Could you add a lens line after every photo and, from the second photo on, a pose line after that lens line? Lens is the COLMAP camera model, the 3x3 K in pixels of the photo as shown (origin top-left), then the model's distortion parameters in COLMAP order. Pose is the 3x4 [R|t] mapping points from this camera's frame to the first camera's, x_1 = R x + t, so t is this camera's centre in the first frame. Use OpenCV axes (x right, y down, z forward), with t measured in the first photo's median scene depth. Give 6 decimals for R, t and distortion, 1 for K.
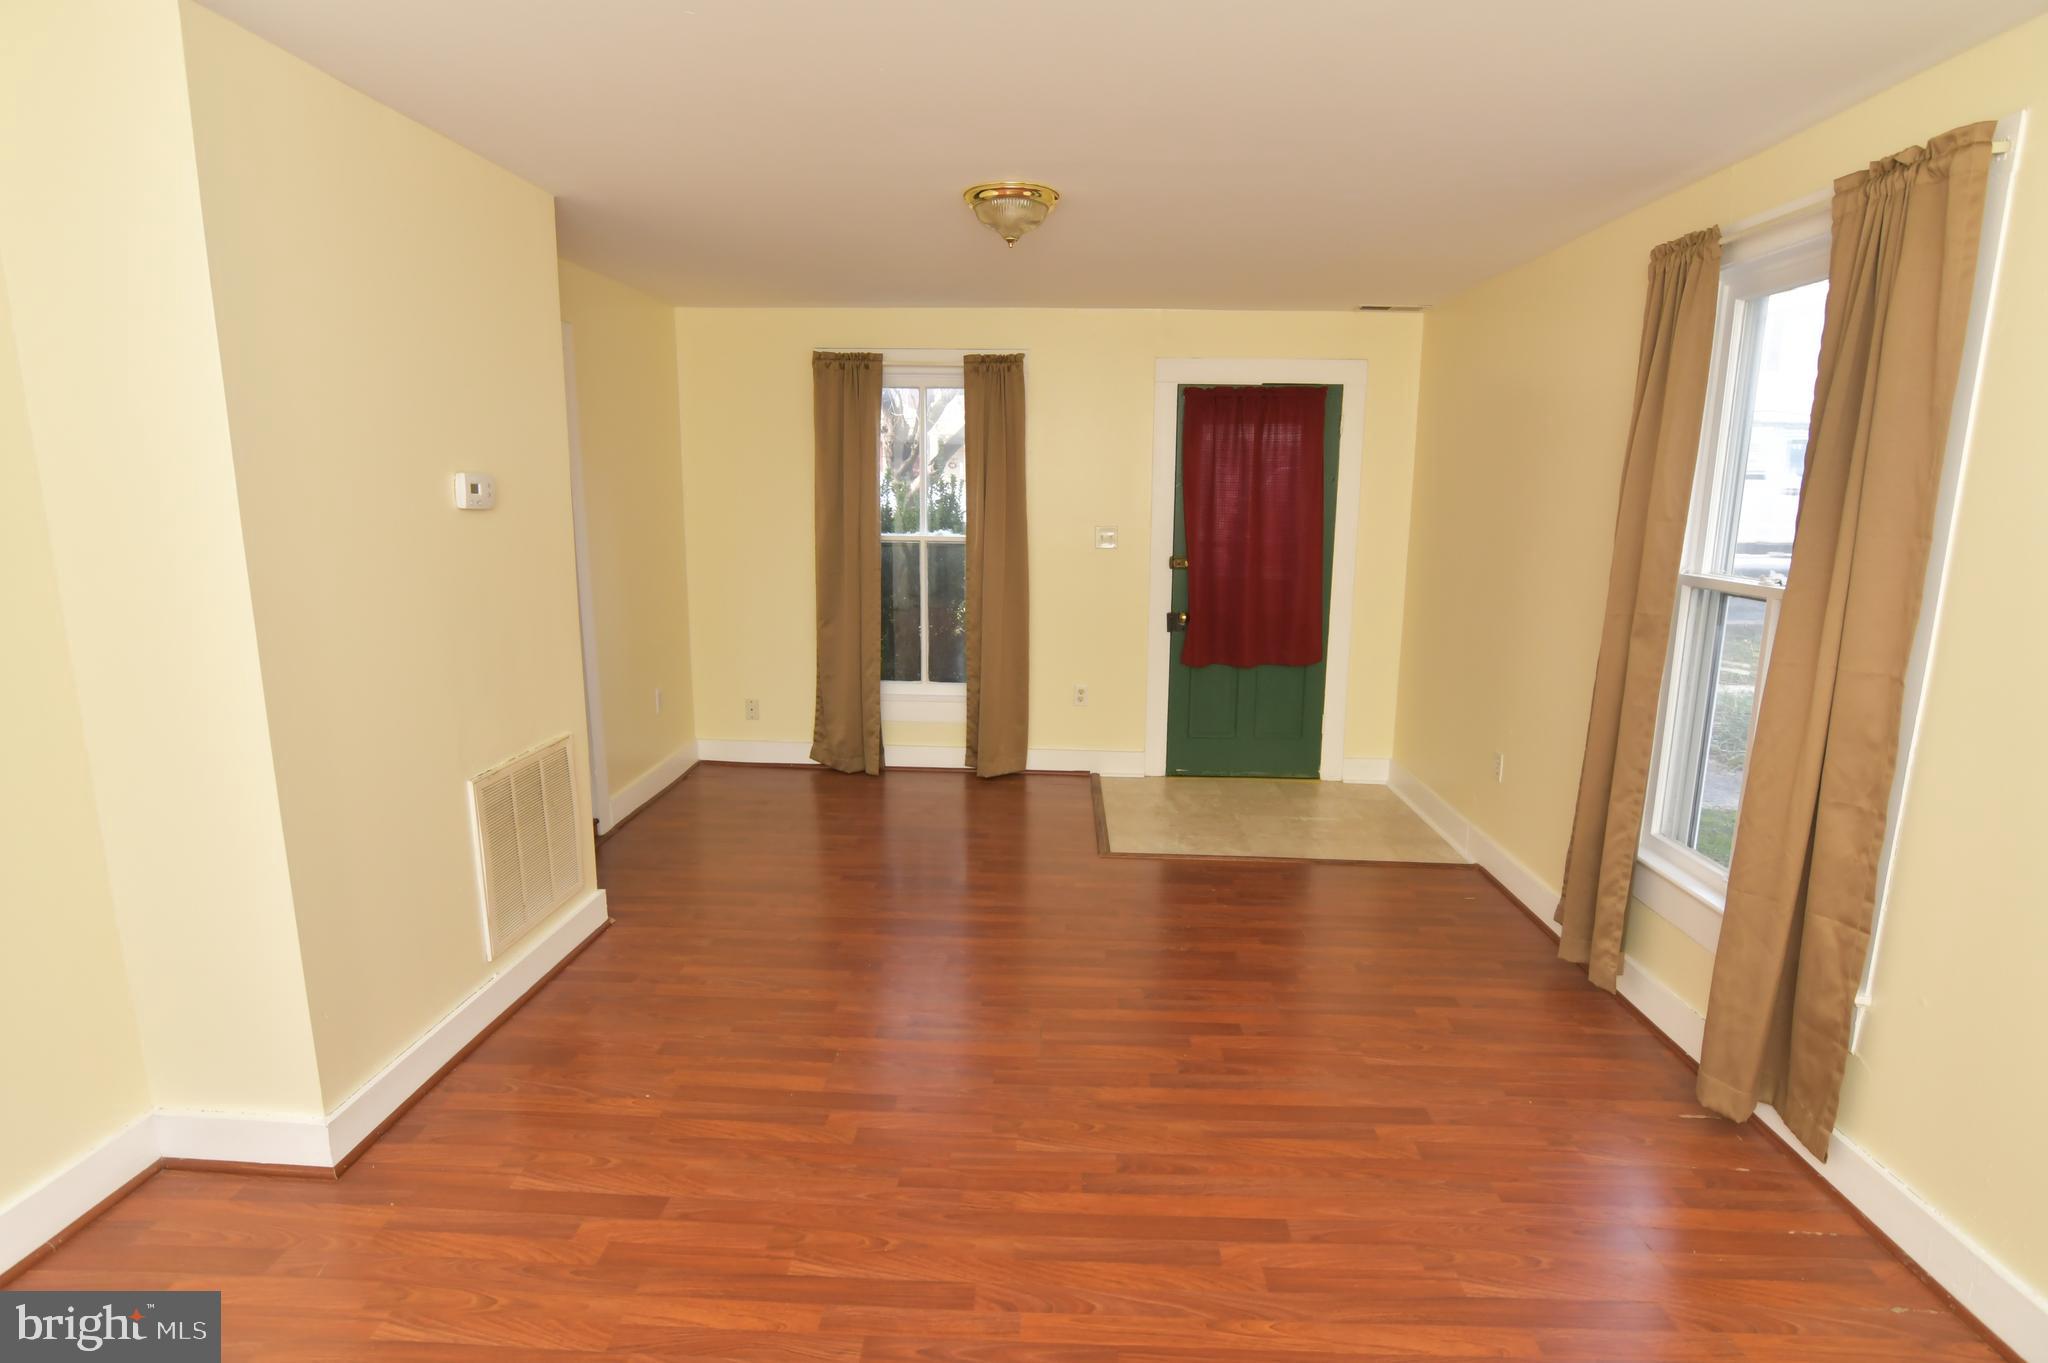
lens RADIAL K [[996.0, 0, 1022.7], [0, 996.0, 682.7], [0, 0, 1]] dist [-0.026798, 0.005581]
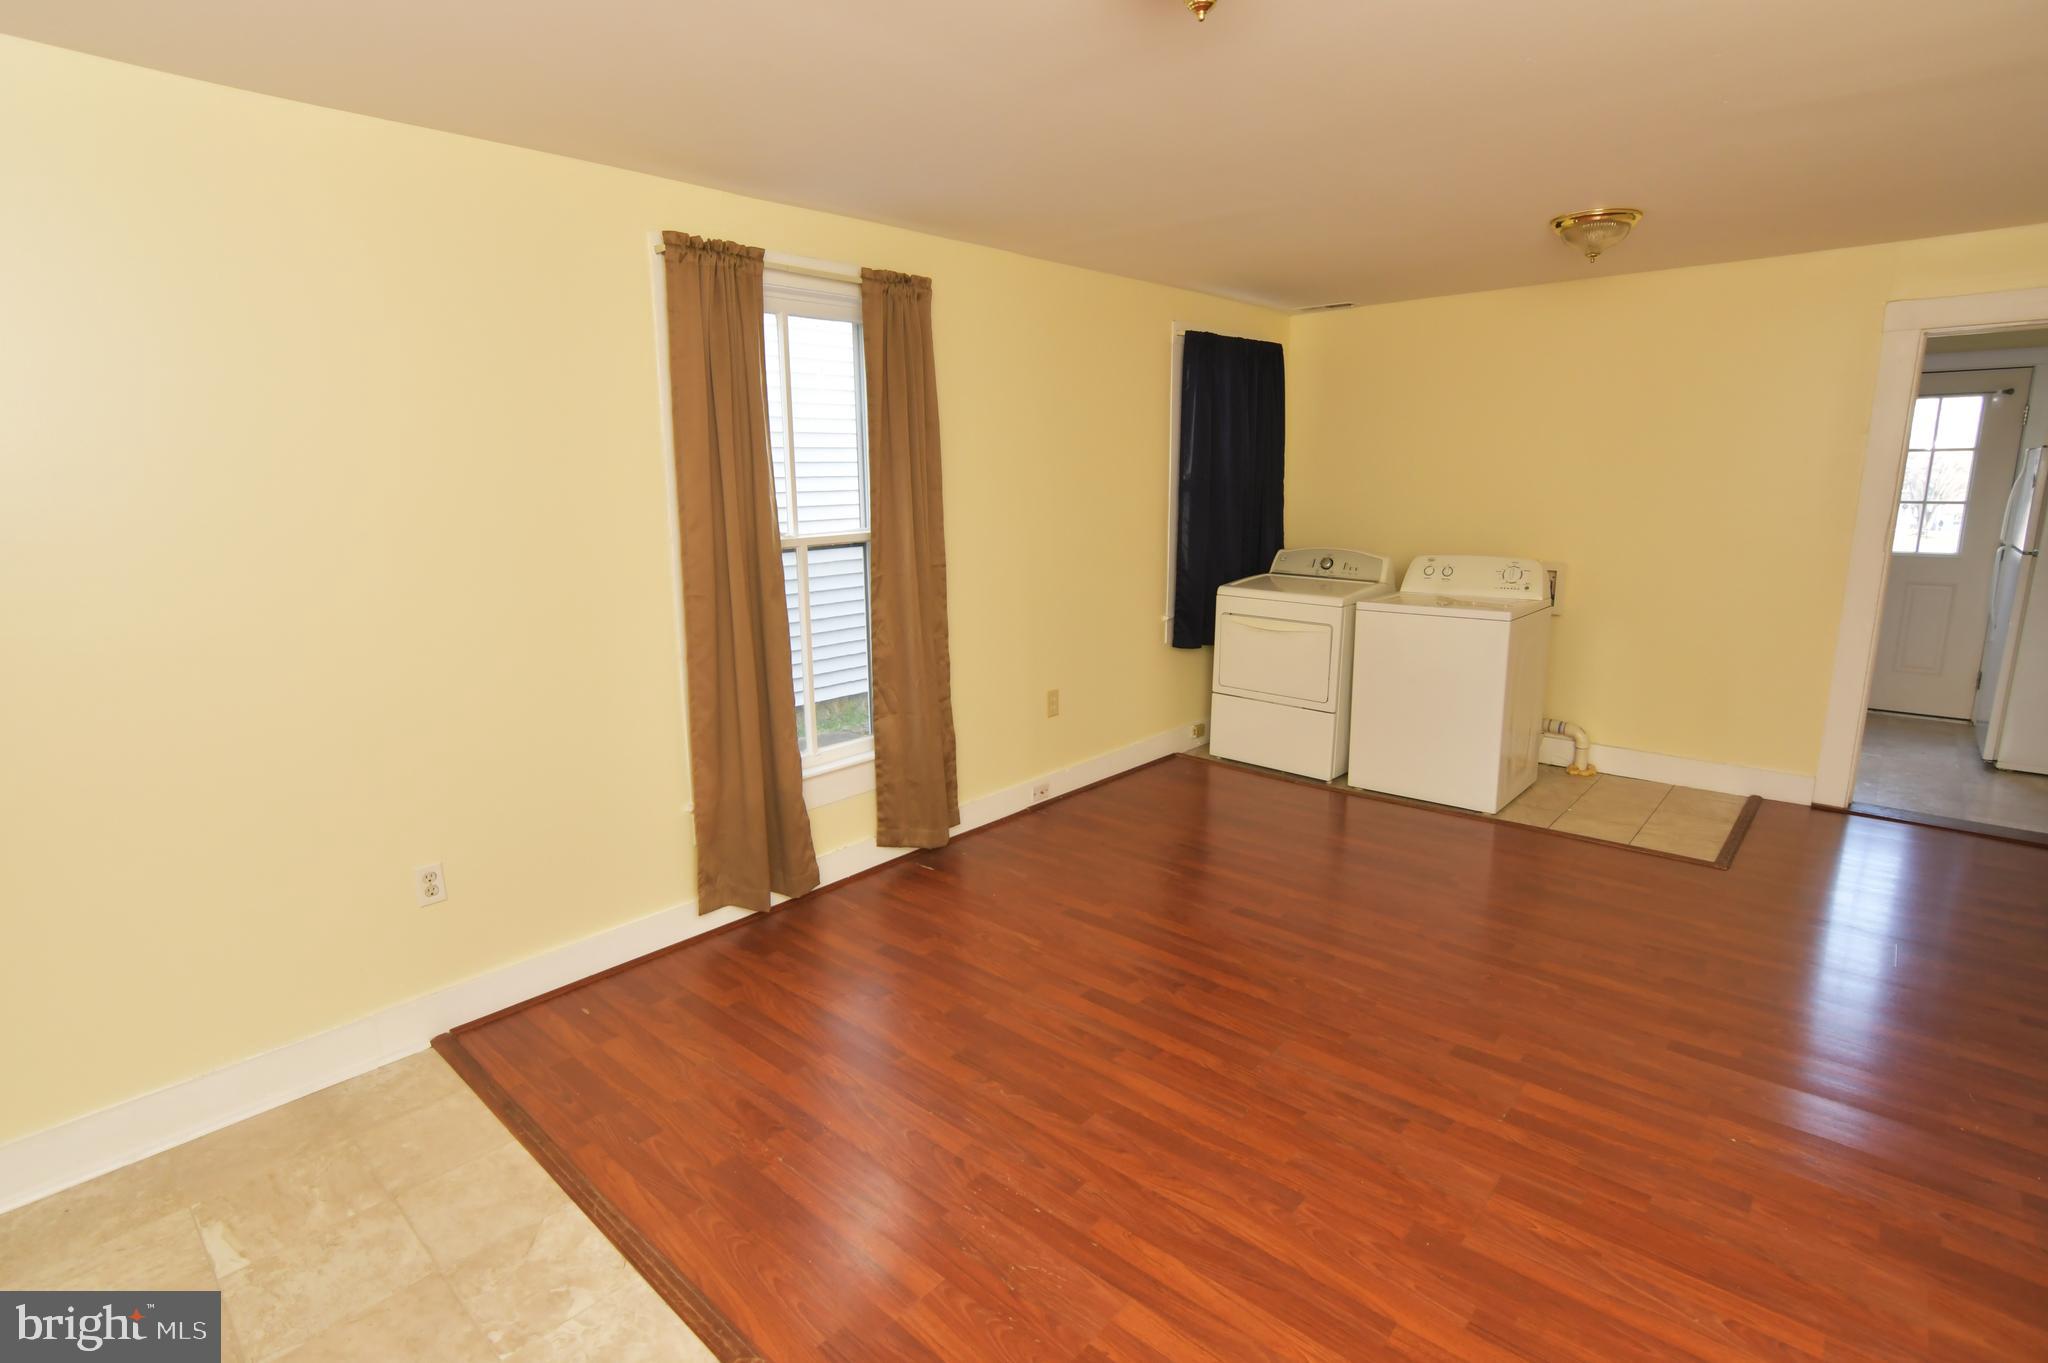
lens RADIAL K [[996.0, 0, 1031.6], [0, 996.0, 686.2], [0, 0, 1]] dist [-0.026798, 0.005581]
pose [[-0.772165, -0.125809, 0.622843, -0.380205], [0.135529, 0.925040, 0.354870, -0.359214], [-0.620801, 0.358432, -0.697233, 1.831818]]
